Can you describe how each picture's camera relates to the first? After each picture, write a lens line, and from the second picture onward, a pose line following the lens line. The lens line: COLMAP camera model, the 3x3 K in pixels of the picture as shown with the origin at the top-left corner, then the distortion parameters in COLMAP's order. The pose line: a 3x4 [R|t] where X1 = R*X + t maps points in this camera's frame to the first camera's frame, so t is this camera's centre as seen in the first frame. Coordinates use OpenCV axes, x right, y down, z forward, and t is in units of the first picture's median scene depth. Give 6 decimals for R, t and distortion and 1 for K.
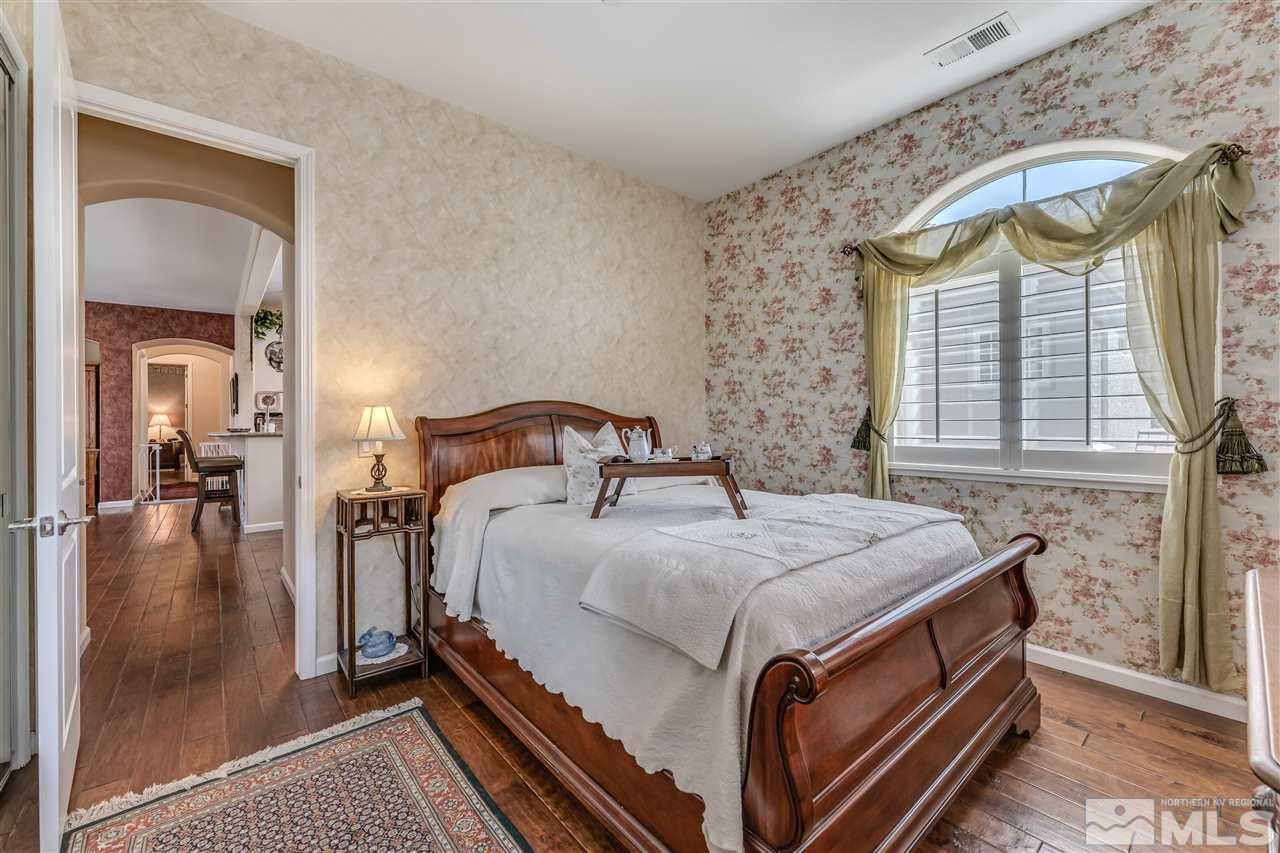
lens RADIAL K [[520.4, 0, 648.4], [0, 520.4, 418.0], [0, 0, 1]] dist [-0.001369, 0.000964]
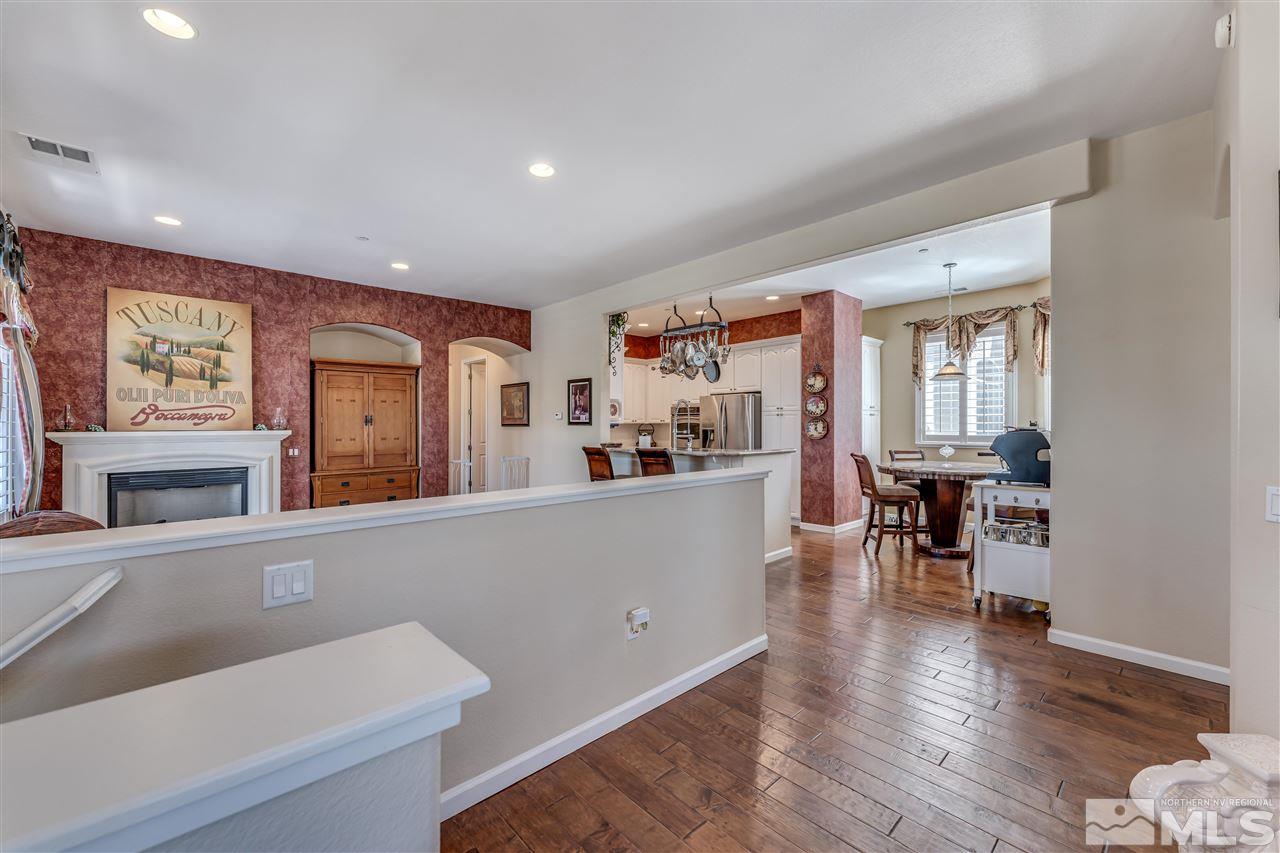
lens RADIAL K [[520.4, 0, 636.6], [0, 520.4, 422.5], [0, 0, 1]] dist [-0.001369, 0.000964]
pose [[0.999666, 0.001634, 0.025799, -0.709175], [-0.001584, 0.999997, -0.001976, -0.010902], [-0.025802, 0.001934, 0.999665, 0.138075]]
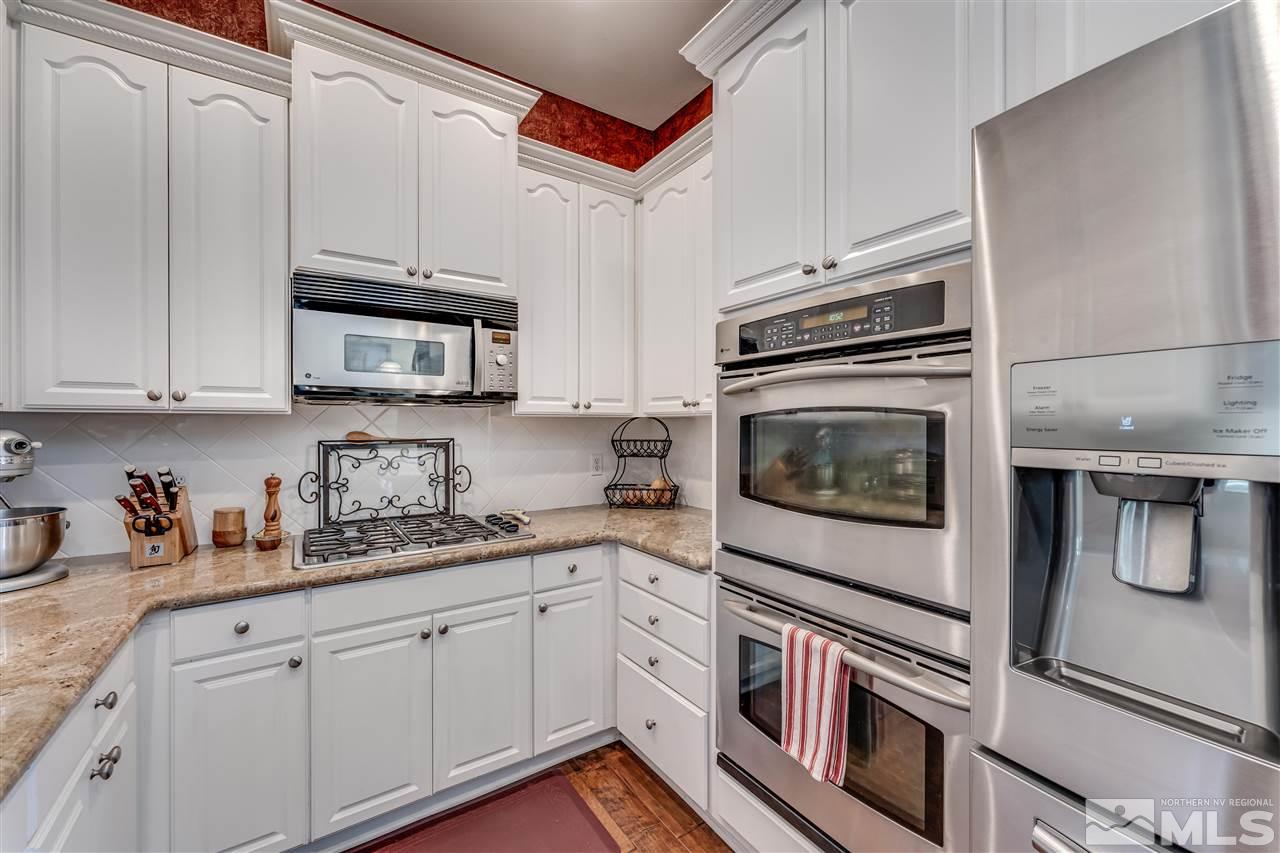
lens RADIAL K [[520.4, 0, 638.6], [0, 520.4, 428.2], [0, 0, 1]] dist [-0.001369, 0.000964]
pose [[0.991349, 0.008582, -0.130970, -0.610009], [-0.007015, 0.999898, 0.012424, -0.007744], [0.131064, -0.011398, 0.991308, 1.016879]]
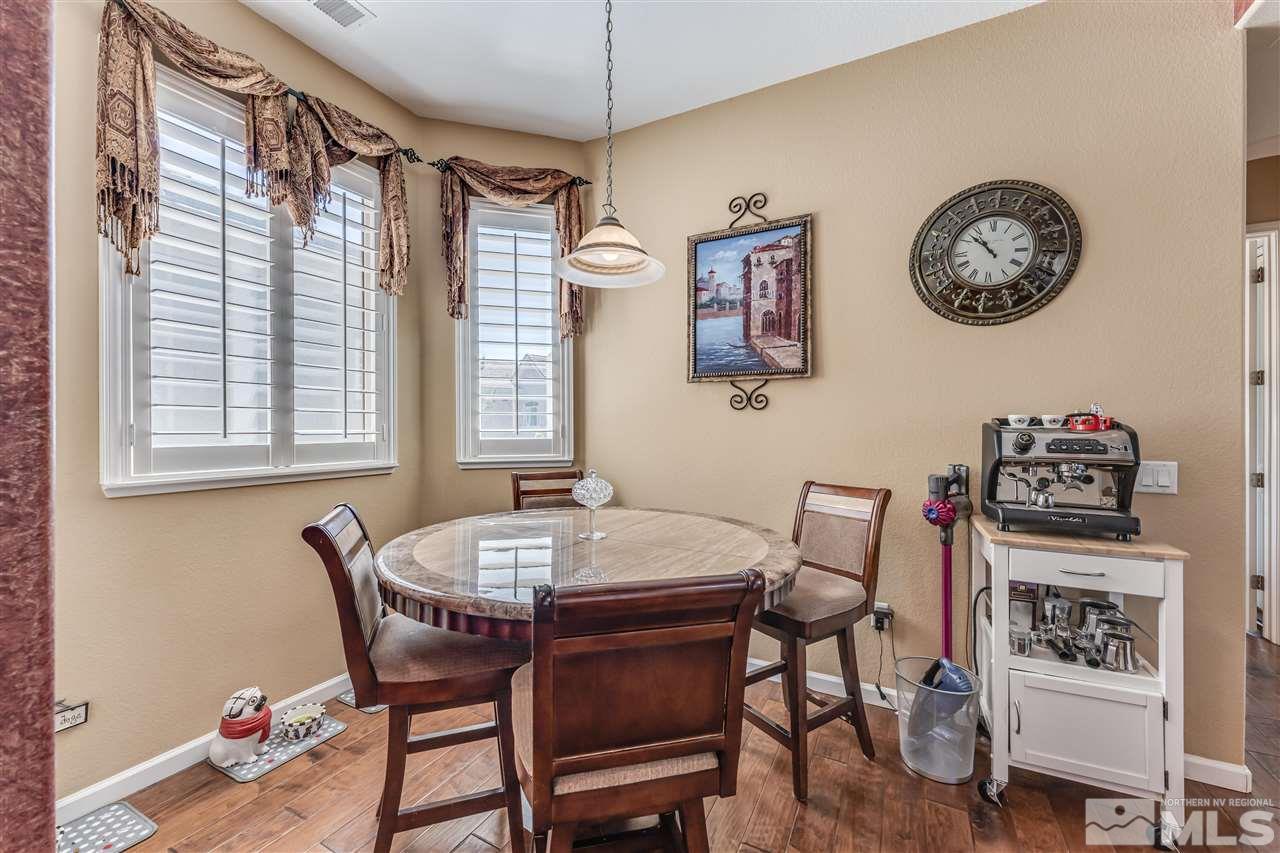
lens RADIAL K [[520.4, 0, 614.4], [0, 520.4, 428.7], [0, 0, 1]] dist [-0.001369, 0.000964]
pose [[-0.355861, -0.000308, 0.934539, -0.489044], [-0.002029, 0.999998, -0.000443, -0.001647], [-0.934537, -0.002054, -0.355861, 0.902050]]
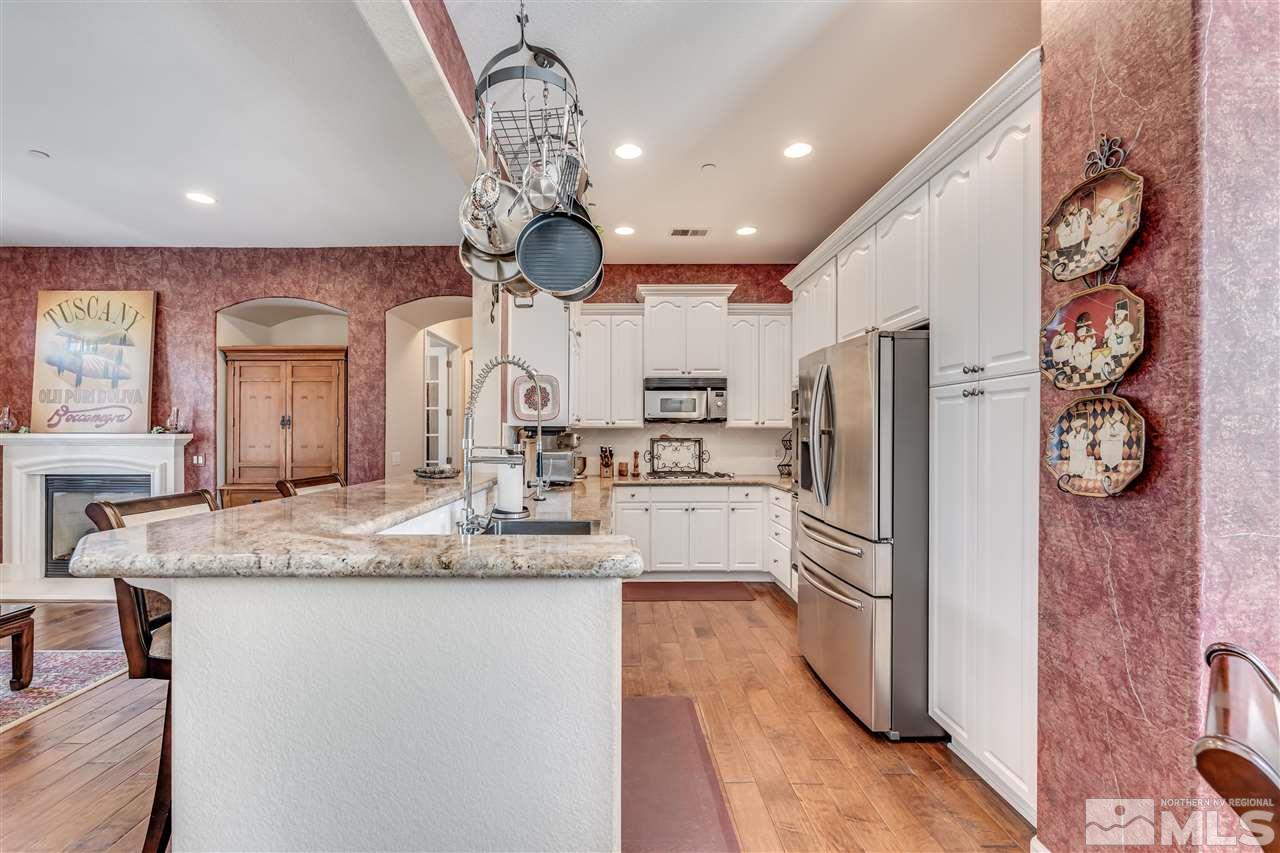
lens RADIAL K [[520.4, 0, 613.0], [0, 520.4, 426.0], [0, 0, 1]] dist [-0.001369, 0.000964]
pose [[0.750889, -0.000766, -0.660428, -0.404502], [-0.004371, 0.999972, -0.006130, -0.008531], [0.660414, 0.007490, 0.750864, 0.728793]]
